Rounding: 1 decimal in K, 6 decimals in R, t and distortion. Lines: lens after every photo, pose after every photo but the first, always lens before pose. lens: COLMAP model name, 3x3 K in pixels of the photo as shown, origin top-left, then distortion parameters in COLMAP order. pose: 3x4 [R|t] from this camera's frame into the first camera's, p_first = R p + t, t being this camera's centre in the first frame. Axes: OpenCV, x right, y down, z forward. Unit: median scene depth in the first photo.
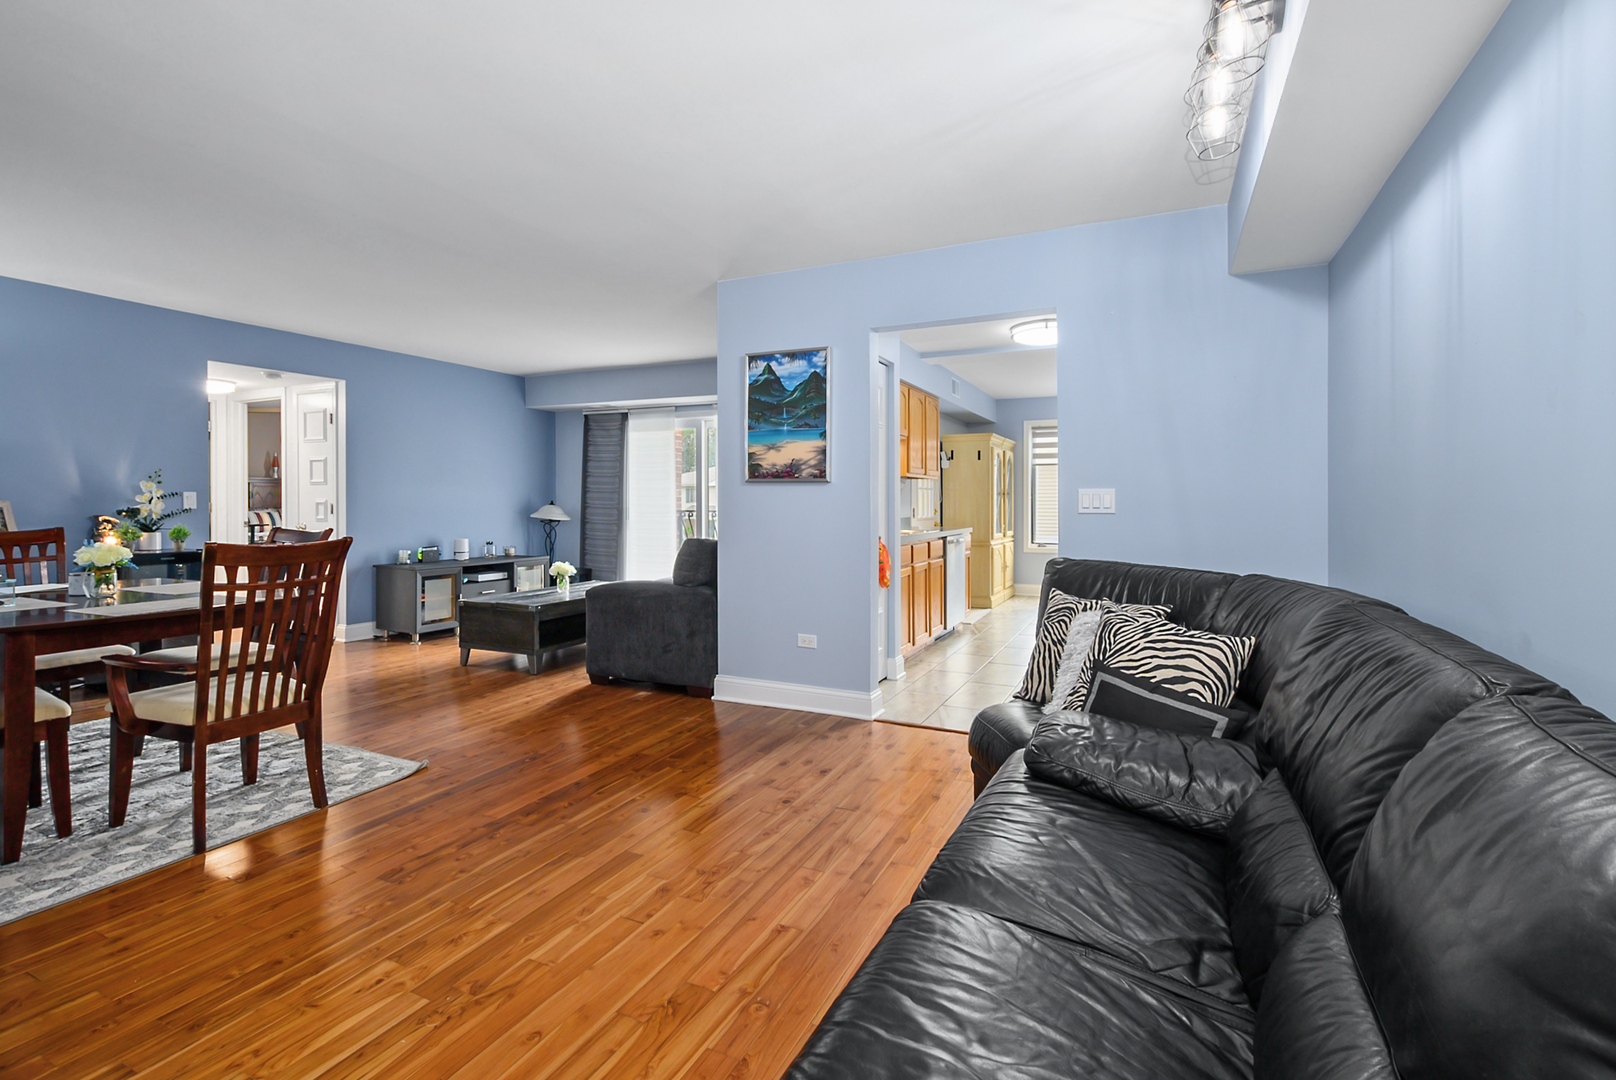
lens RADIAL K [[742.4, 0, 836.0], [0, 742.4, 509.9], [0, 0, 1]] dist [-0.002337, -0.001788]
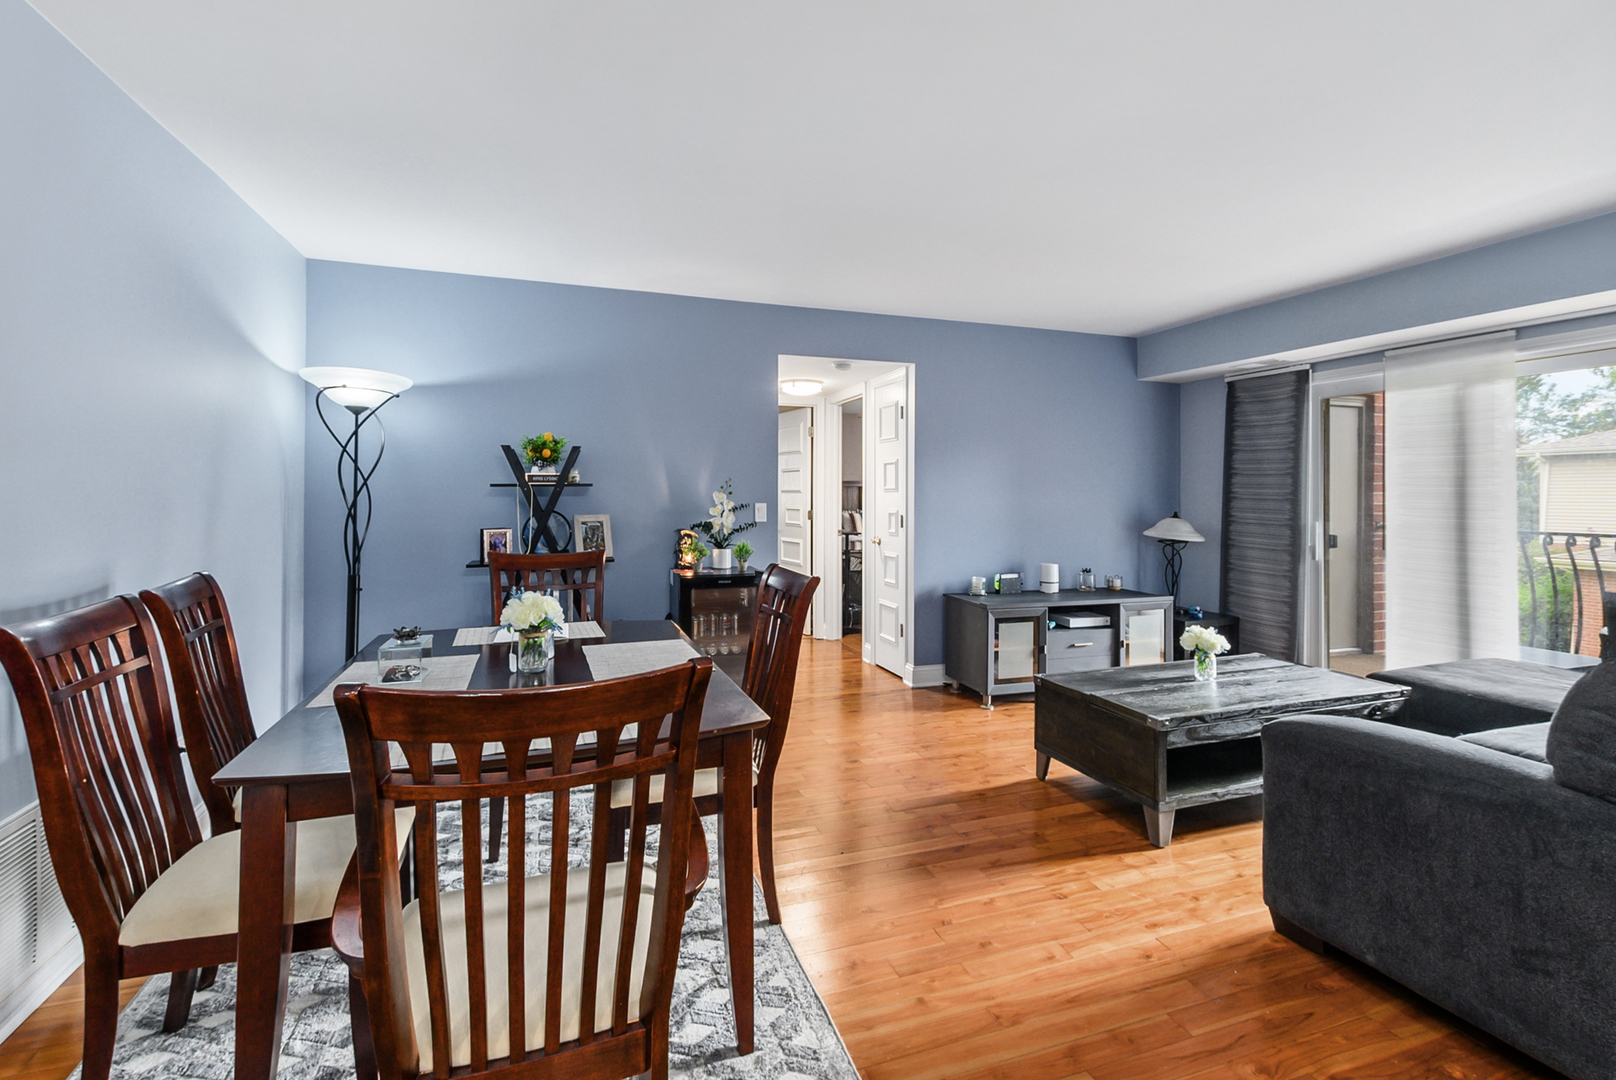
lens RADIAL K [[742.4, 0, 808.6], [0, 742.4, 491.8], [0, 0, 1]] dist [-0.002337, -0.001788]
pose [[0.691638, 0.002029, -0.722241, -0.150987], [-0.012174, 0.999887, -0.008849, -0.025245], [0.722141, 0.014913, 0.691585, 0.345962]]
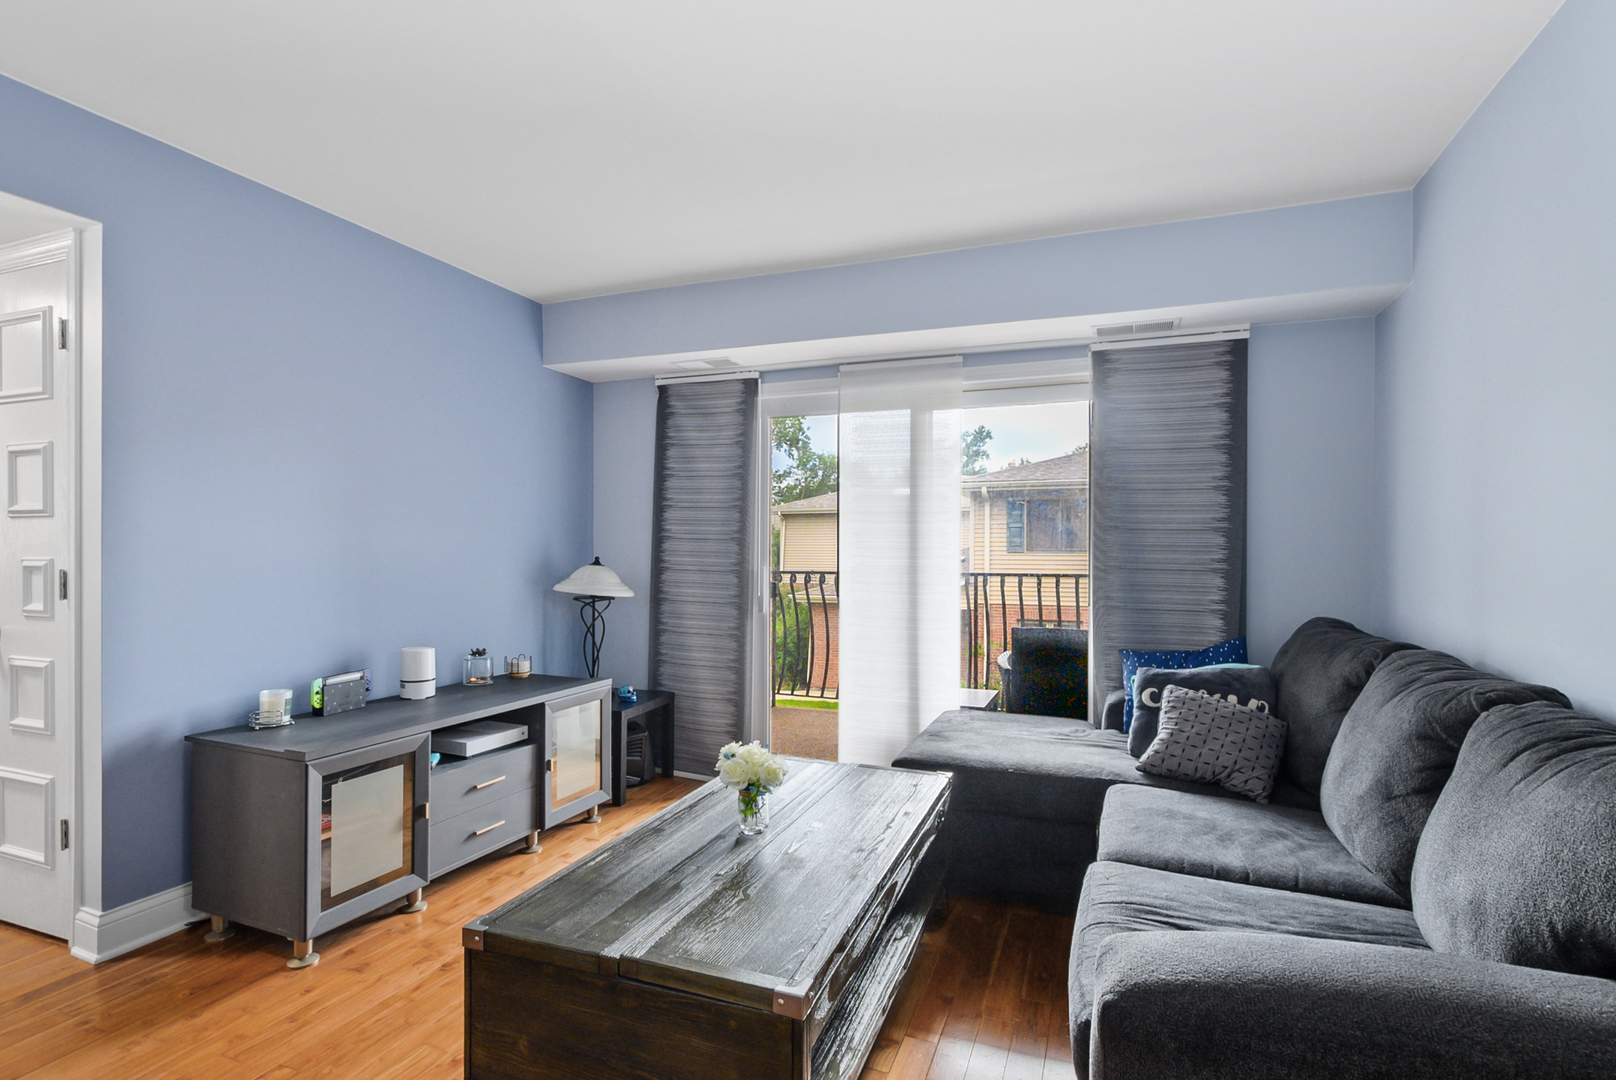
lens RADIAL K [[768.3, 0, 811.4], [0, 768.3, 551.5], [0, 0, 1]] dist [0.005911, -0.001944]
pose [[0.997780, 0.003778, 0.066485, -0.337211], [-0.003299, 0.999968, -0.007327, -0.015516], [-0.066510, 0.007092, 0.997761, 0.592781]]
